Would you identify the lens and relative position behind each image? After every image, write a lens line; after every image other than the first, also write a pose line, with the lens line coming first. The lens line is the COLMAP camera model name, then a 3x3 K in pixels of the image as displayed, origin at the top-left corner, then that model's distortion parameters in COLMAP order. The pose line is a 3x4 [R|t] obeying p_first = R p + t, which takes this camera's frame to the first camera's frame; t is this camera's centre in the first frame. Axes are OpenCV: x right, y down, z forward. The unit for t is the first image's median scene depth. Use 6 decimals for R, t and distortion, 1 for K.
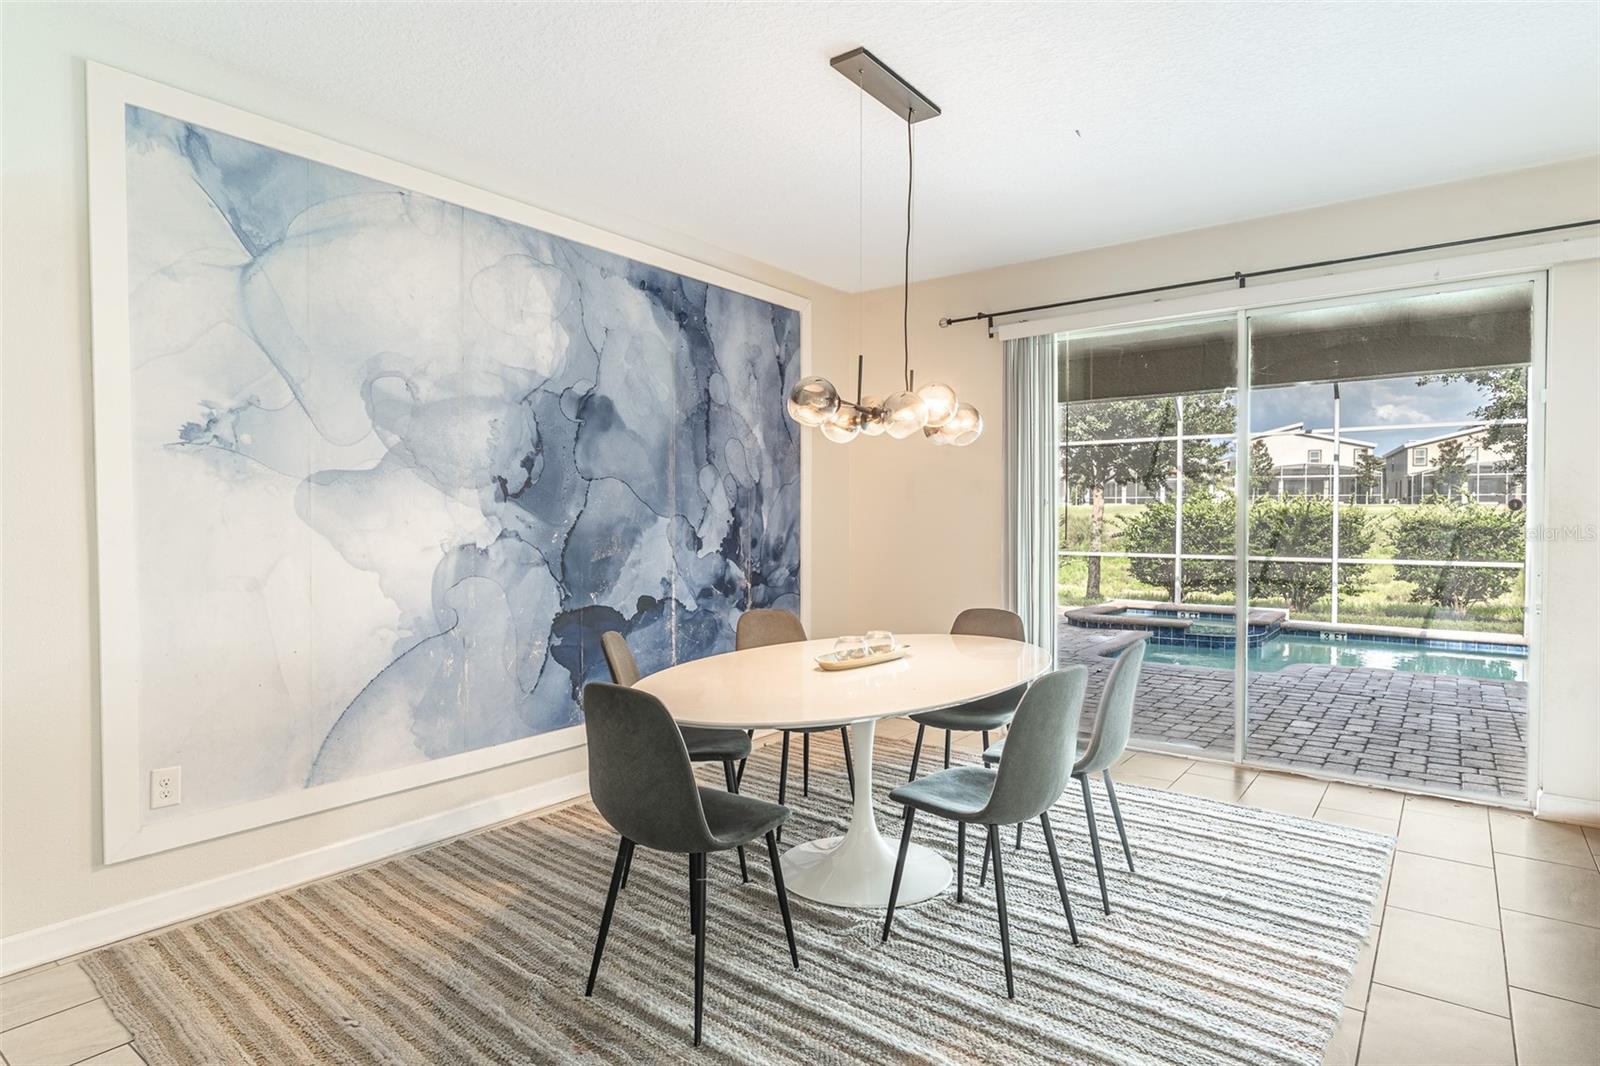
lens RADIAL K [[837.5, 0, 795.5], [0, 837.5, 531.1], [0, 0, 1]] dist [0.000067, 0.000091]
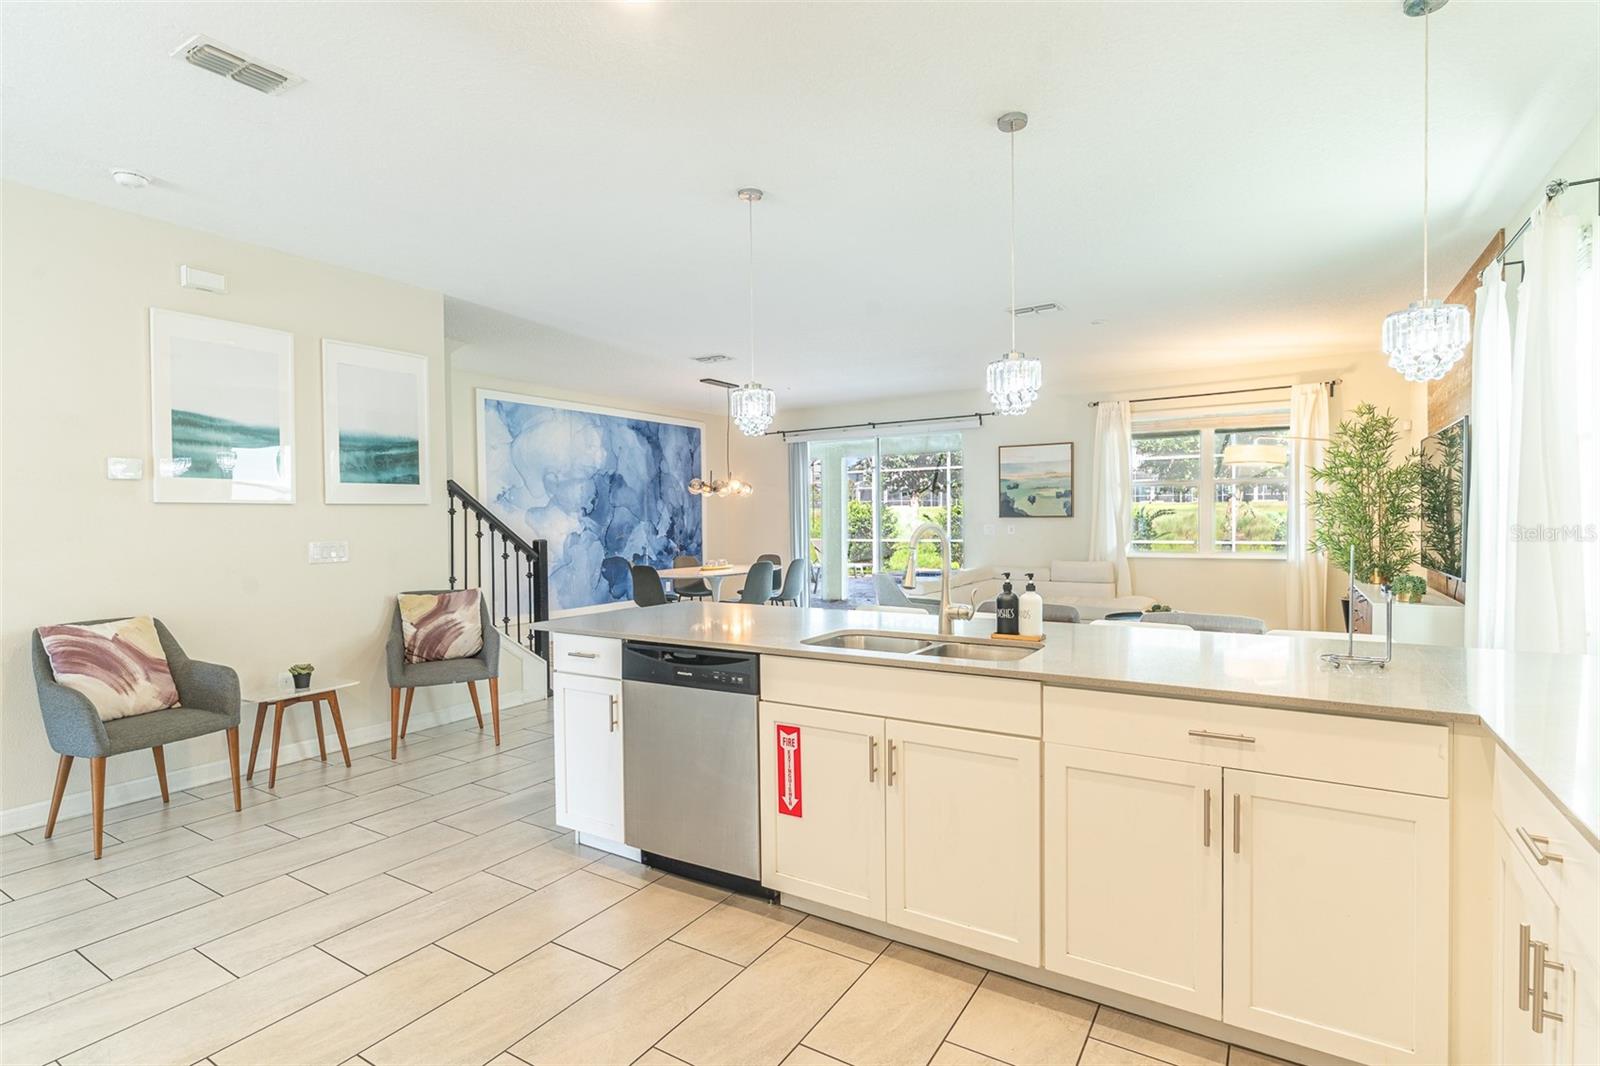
lens RADIAL K [[785.7, 0, 799.8], [0, 785.7, 533.9], [0, 0, 1]] dist [-0.003512, 0.002347]
pose [[0.995815, -0.013858, 0.090331, 0.097573], [0.013456, 0.999897, 0.005066, 0.015366], [-0.090391, -0.003830, 0.995899, -1.416890]]
